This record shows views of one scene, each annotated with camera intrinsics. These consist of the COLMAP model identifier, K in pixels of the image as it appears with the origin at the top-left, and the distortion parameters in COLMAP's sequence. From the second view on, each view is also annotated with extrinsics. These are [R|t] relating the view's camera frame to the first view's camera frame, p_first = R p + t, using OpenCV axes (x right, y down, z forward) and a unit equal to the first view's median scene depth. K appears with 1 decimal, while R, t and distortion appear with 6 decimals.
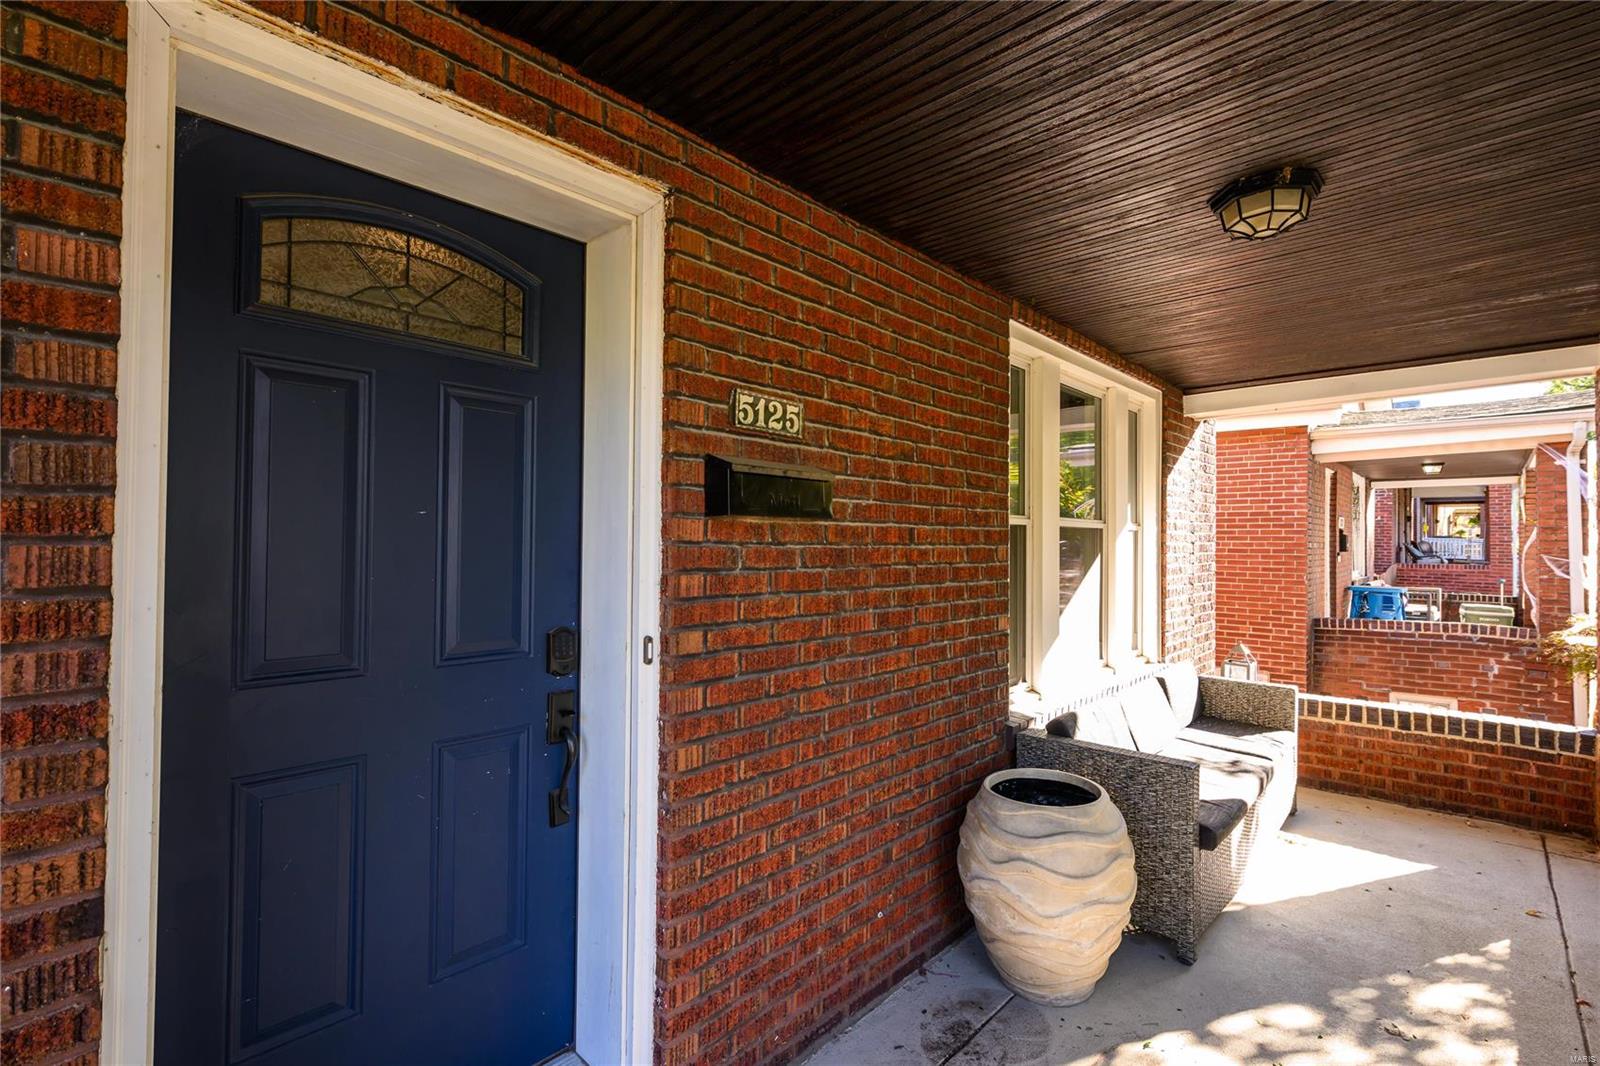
lens RADIAL K [[714.9, 0, 798.6], [0, 714.9, 527.2], [0, 0, 1]] dist [-0.001857, -0.000032]
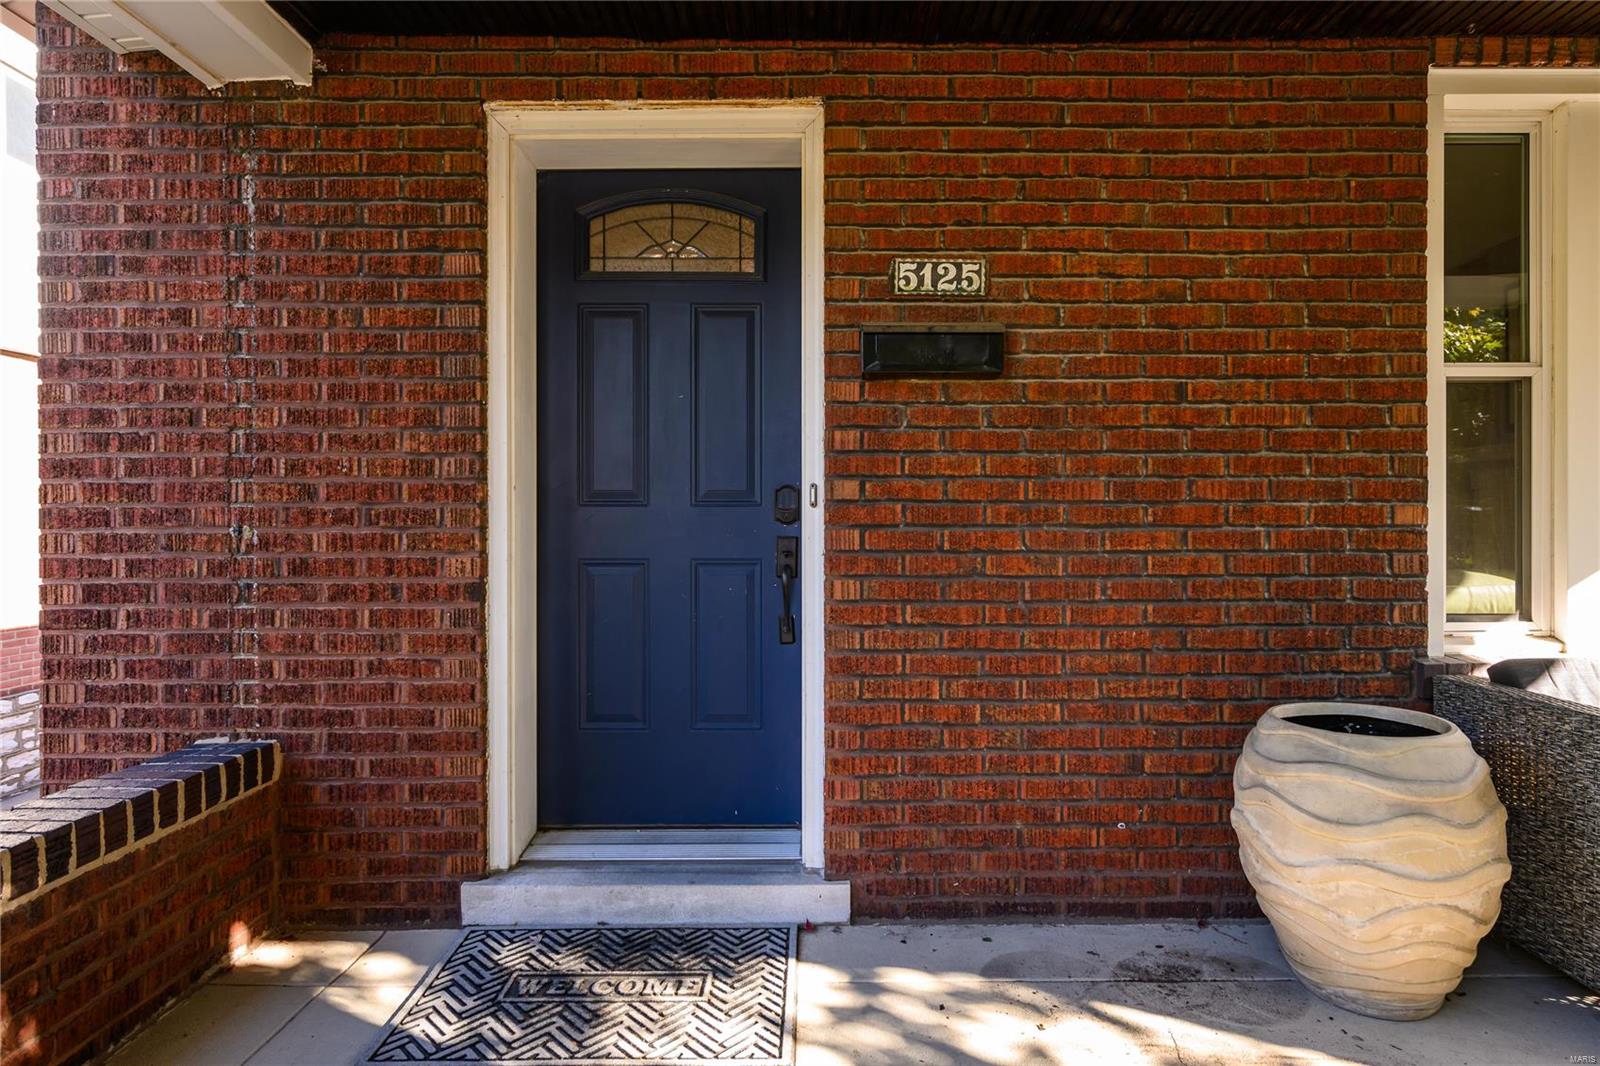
lens RADIAL K [[821.8, 0, 818.2], [0, 821.8, 519.7], [0, 0, 1]] dist [-0.004795, 0.002845]
pose [[0.689237, -0.008235, -0.724489, 0.682268], [0.020851, 0.999747, 0.008473, 0.174455], [0.724236, -0.020947, 0.689234, 0.052964]]
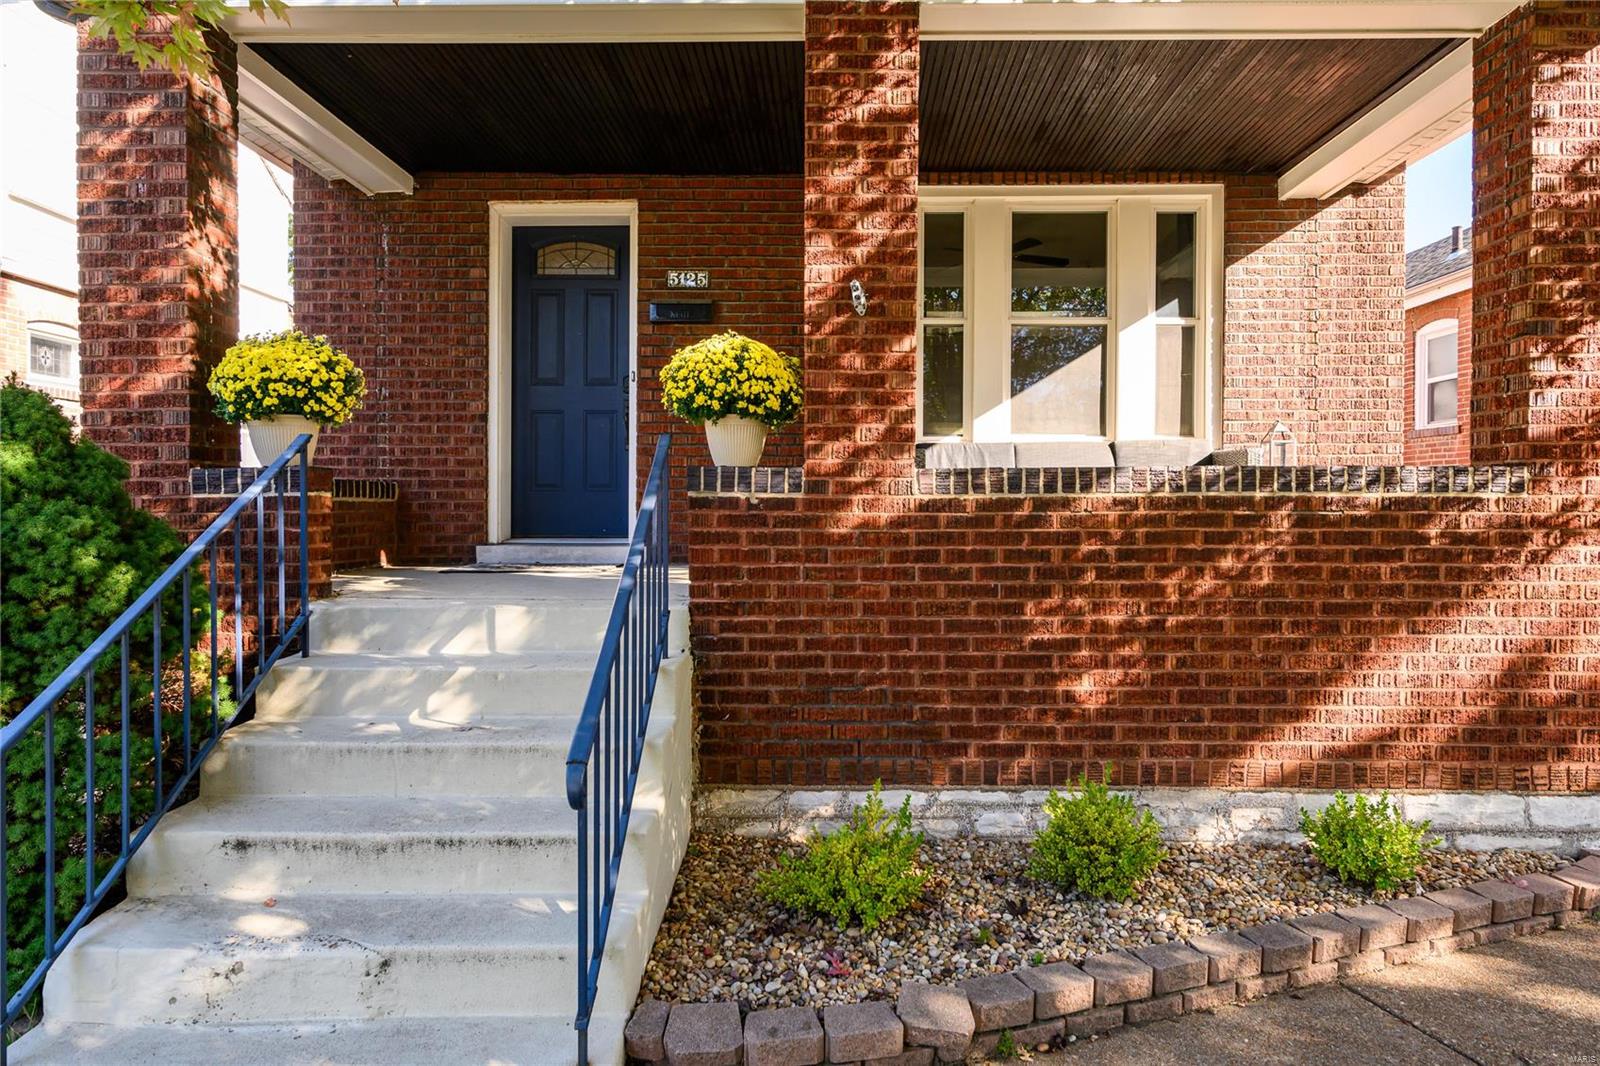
lens RADIAL K [[892.9, 0, 813.5], [0, 892.9, 507.2], [0, 0, 1]] dist [-0.003047, 0.000725]
pose [[0.672616, -0.001623, -0.739990, 2.342485], [0.014446, 0.999836, 0.010938, 0.548400], [0.739850, -0.018047, 0.672529, -0.649031]]
